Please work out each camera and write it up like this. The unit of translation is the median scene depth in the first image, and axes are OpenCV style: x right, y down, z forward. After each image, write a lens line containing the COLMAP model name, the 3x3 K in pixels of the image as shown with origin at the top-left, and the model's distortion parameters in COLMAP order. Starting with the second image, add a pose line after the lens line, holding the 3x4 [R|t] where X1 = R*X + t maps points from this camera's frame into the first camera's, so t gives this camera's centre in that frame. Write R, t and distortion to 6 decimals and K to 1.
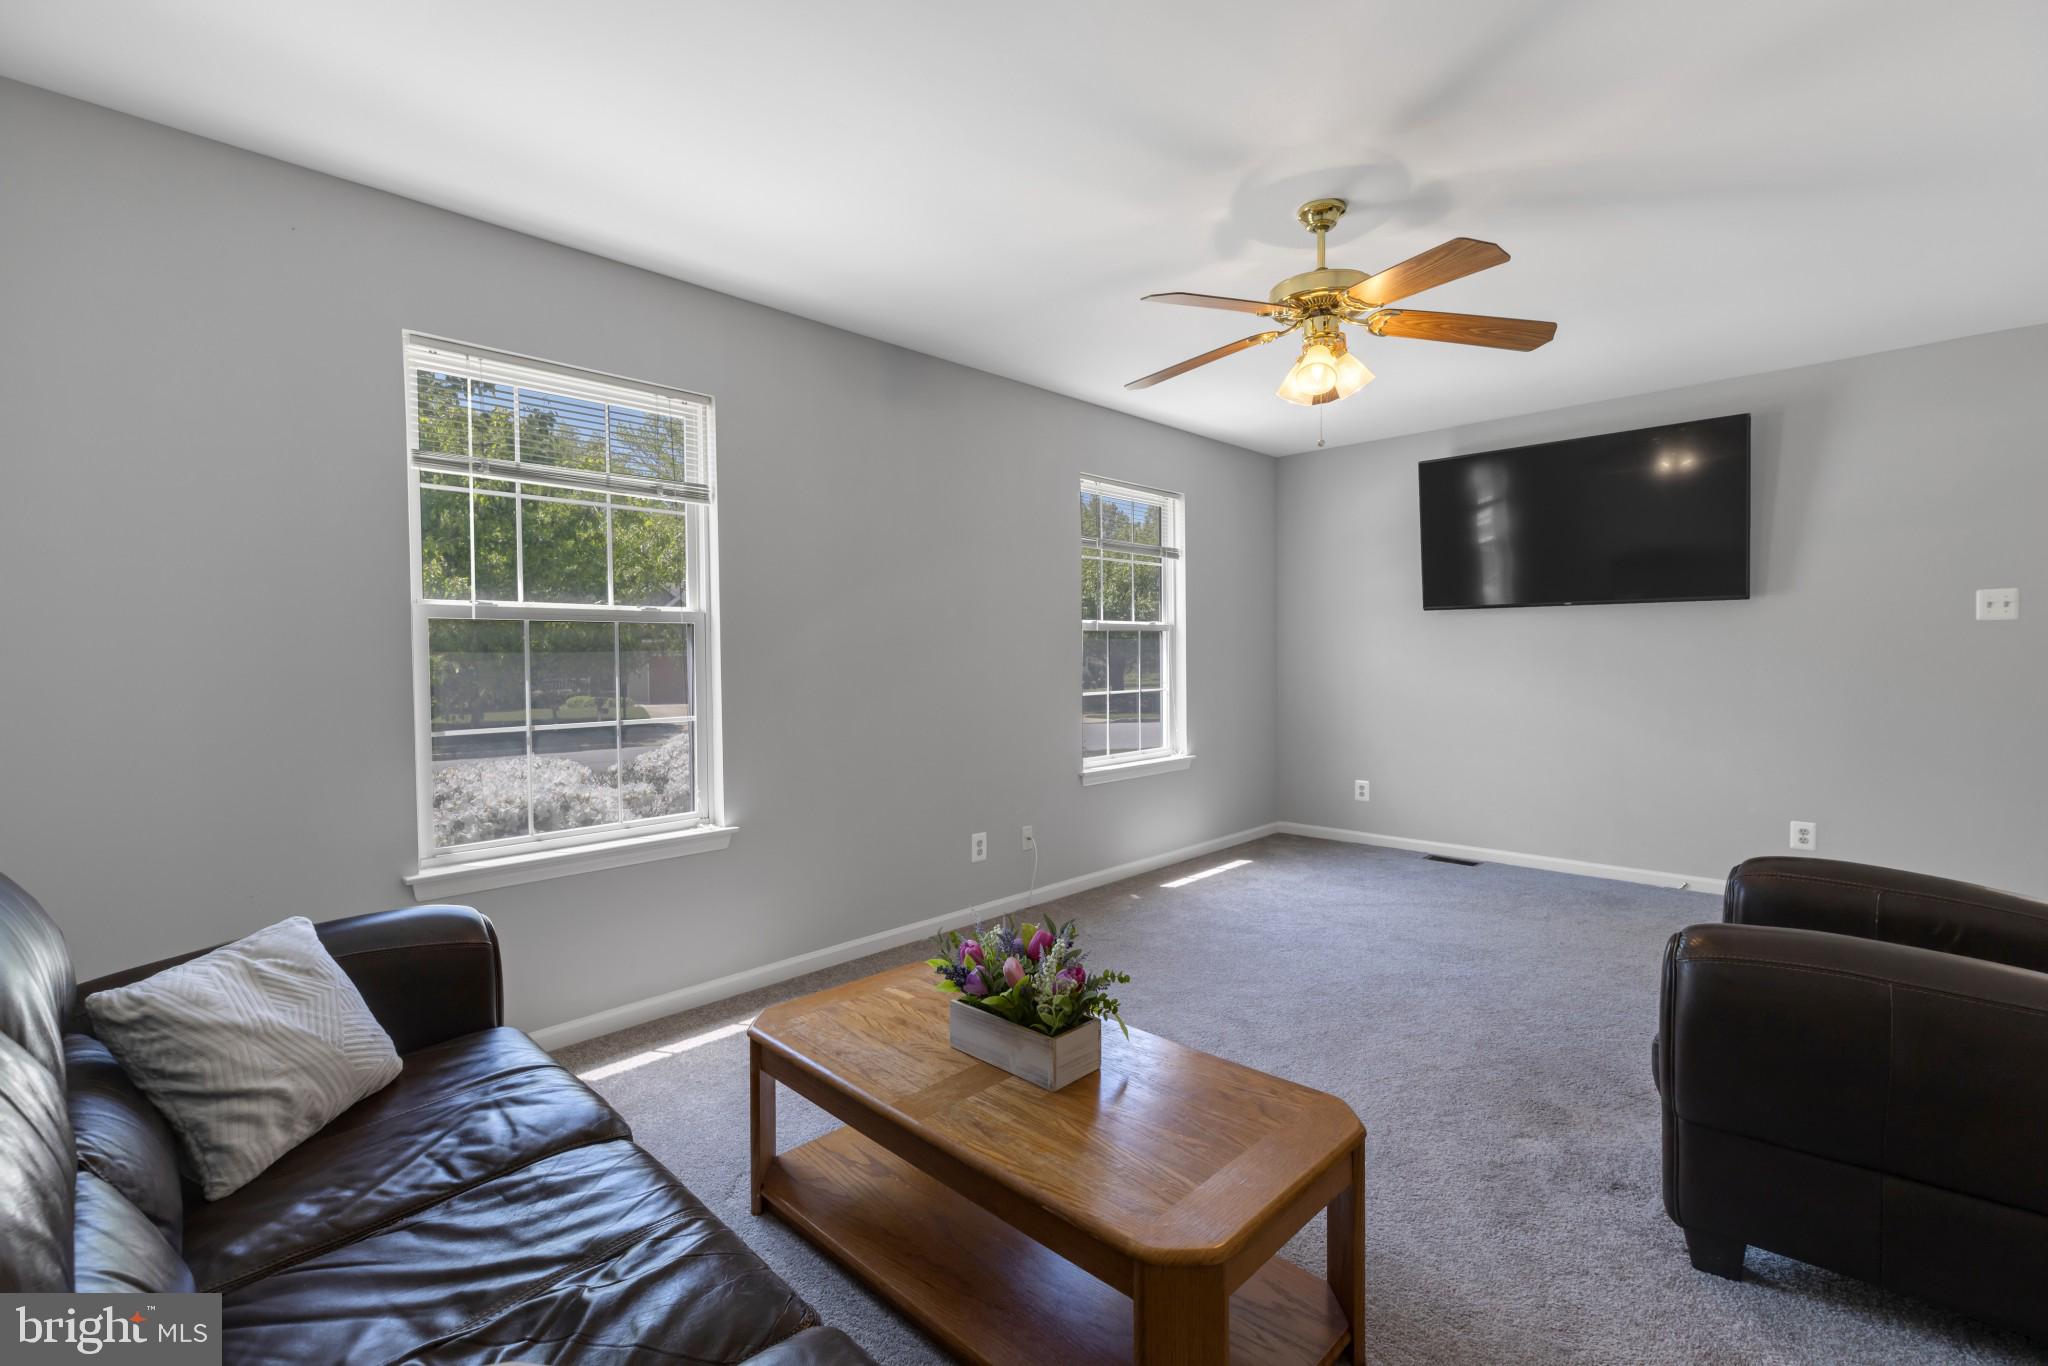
lens RADIAL K [[920.1, 0, 994.5], [0, 920.1, 677.4], [0, 0, 1]] dist [0.008260, -0.000527]
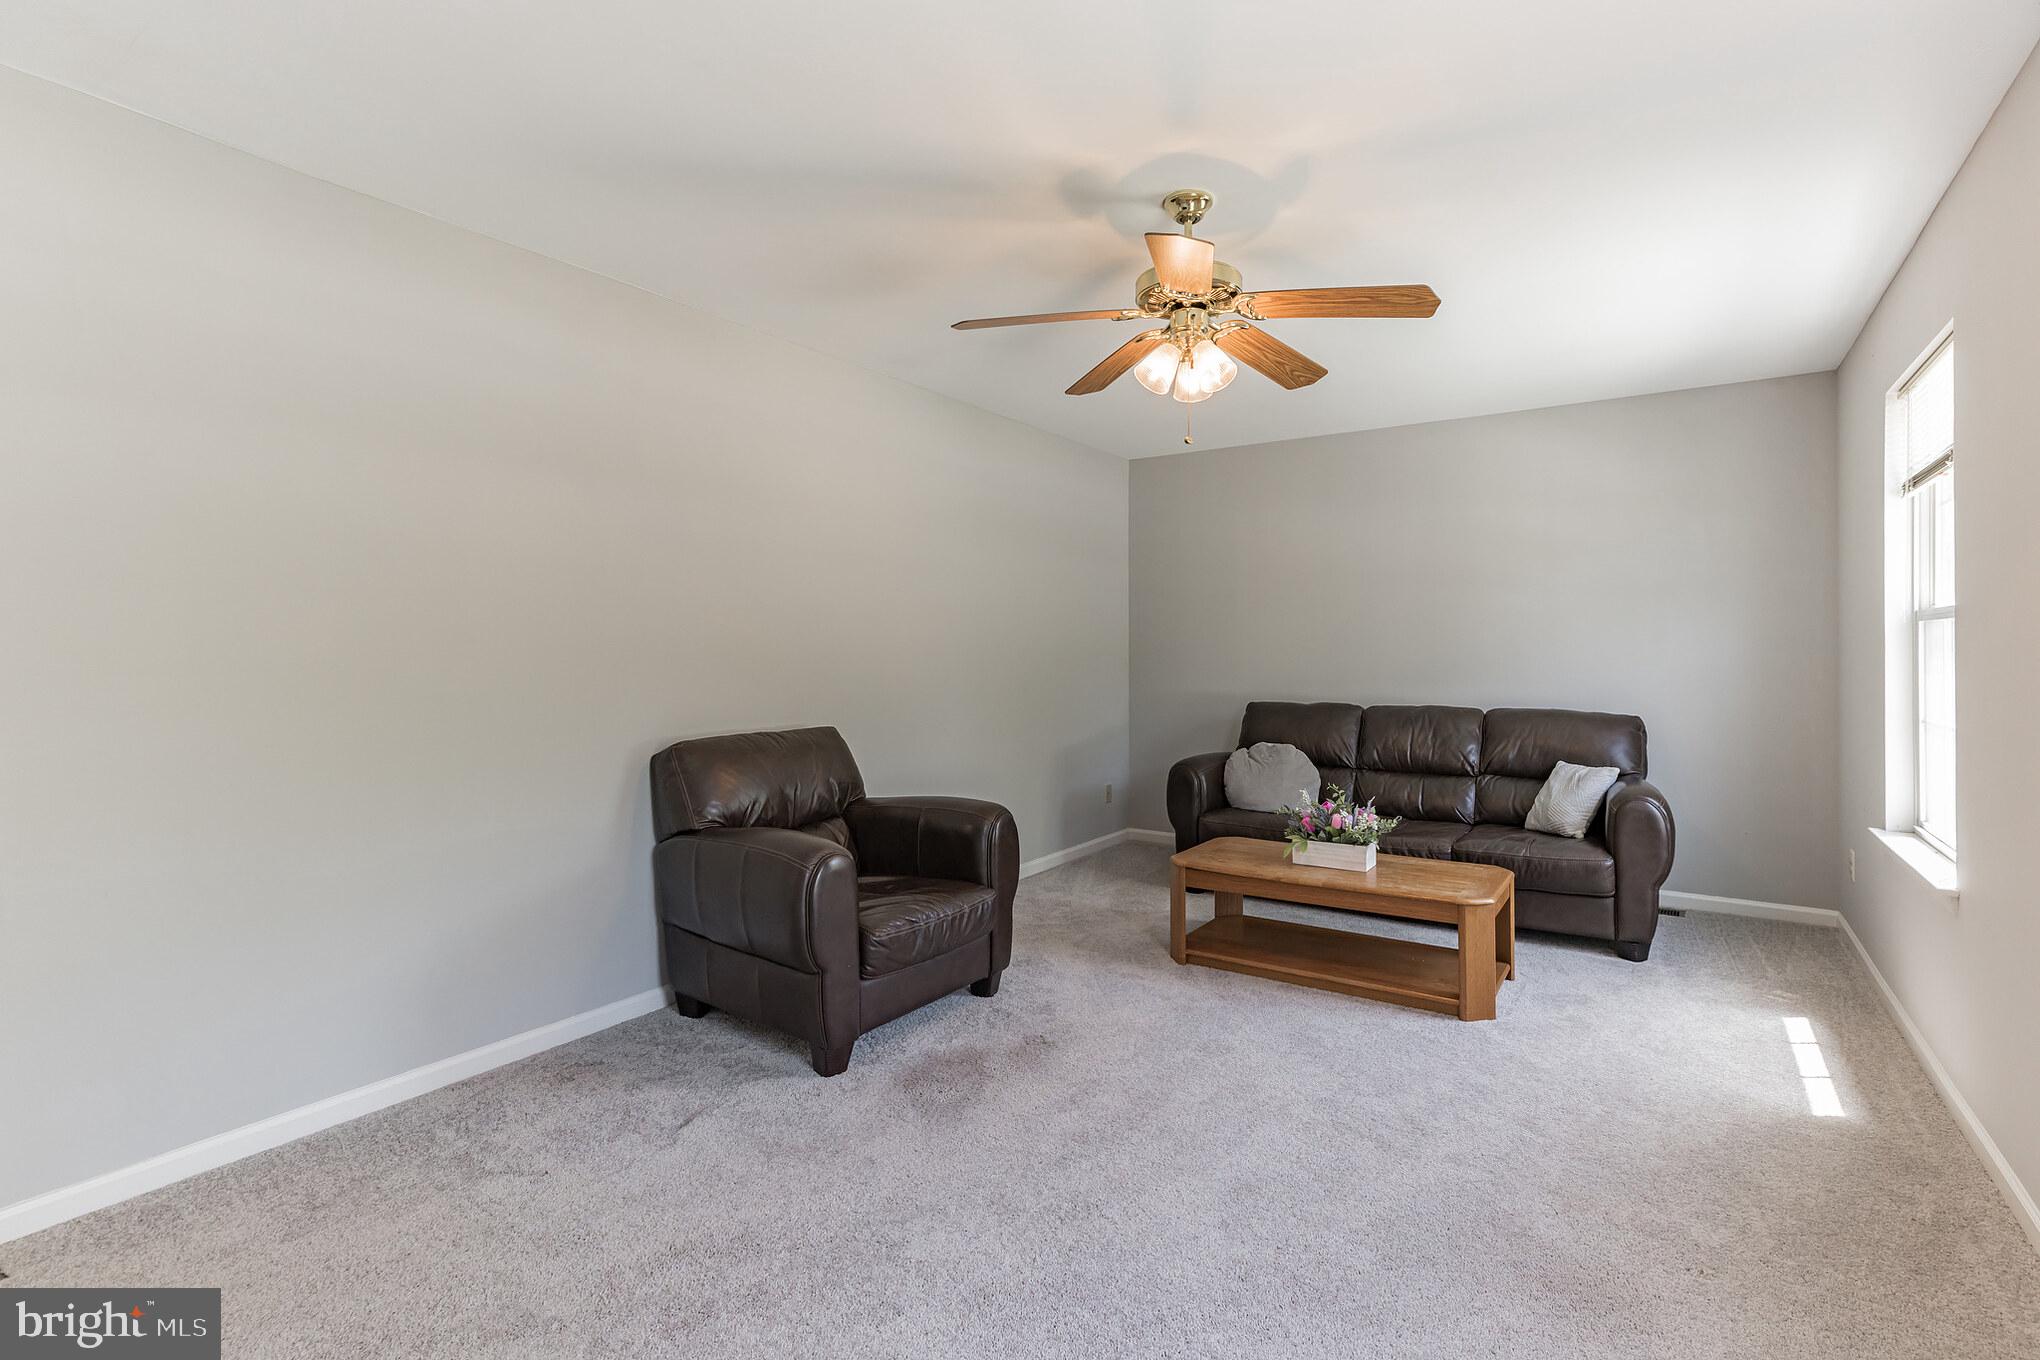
lens RADIAL K [[935.1, 0, 1037.4], [0, 935.1, 648.7], [0, 0, 1]] dist [-0.000040, 0.000135]
pose [[-0.980171, 0.005586, -0.198073, 0.456099], [0.000486, 0.999667, 0.025784, -0.041216], [0.198151, 0.025177, -0.979848, 1.254606]]
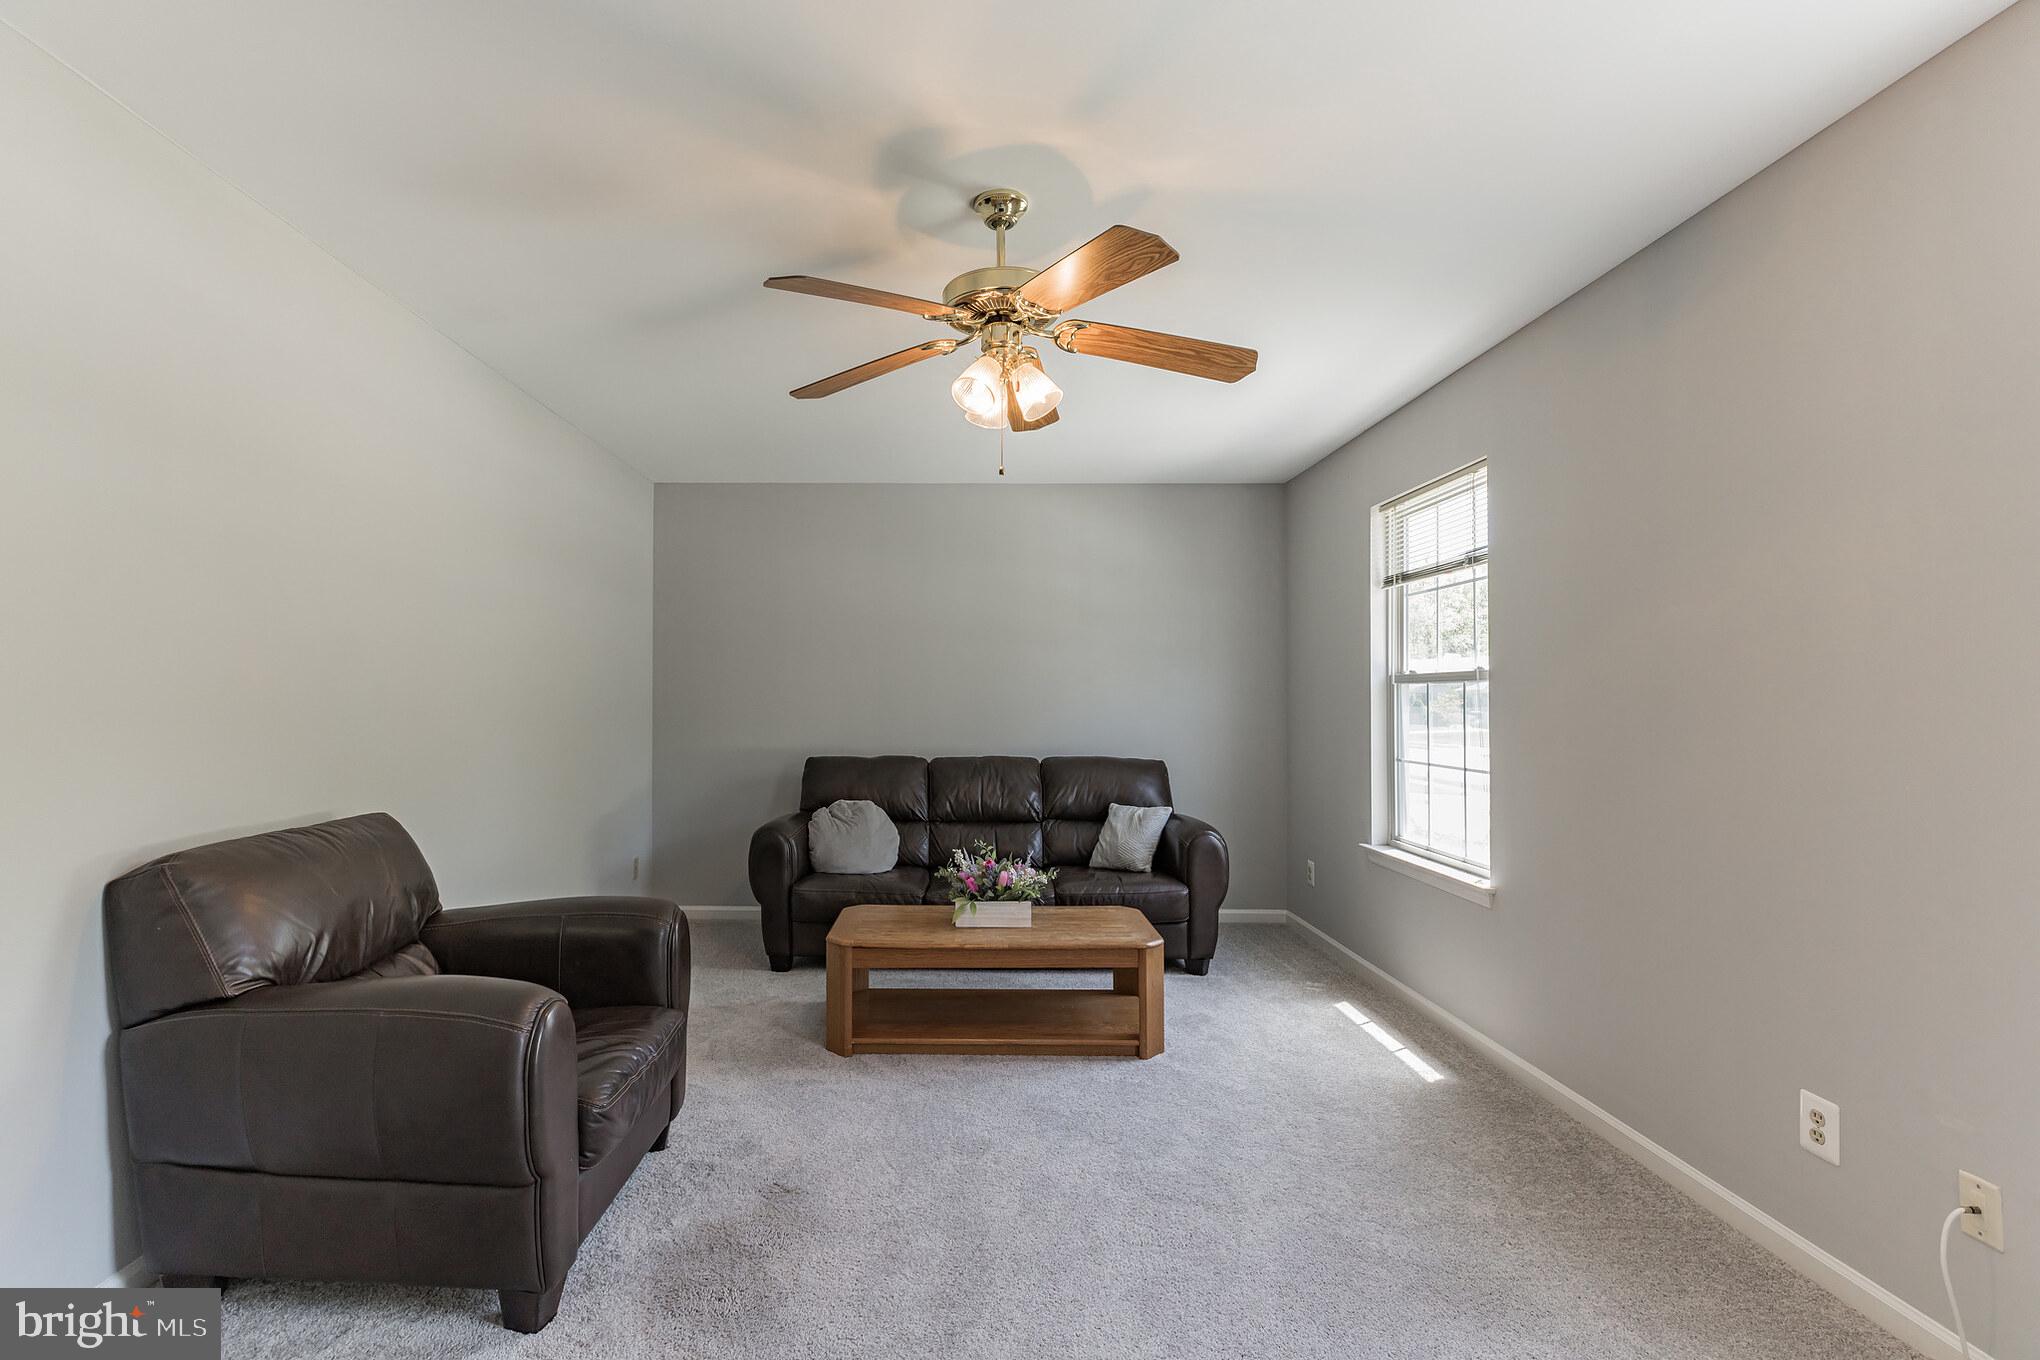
lens RADIAL K [[947.7, 0, 928.6], [0, 947.7, 690.5], [0, 0, 1]] dist [0.001787, 0.000063]
pose [[-0.720259, -0.003691, -0.693696, 0.658059], [-0.017739, 0.999757, 0.013098, -0.039720], [0.693479, 0.021739, -0.720149, 1.034451]]
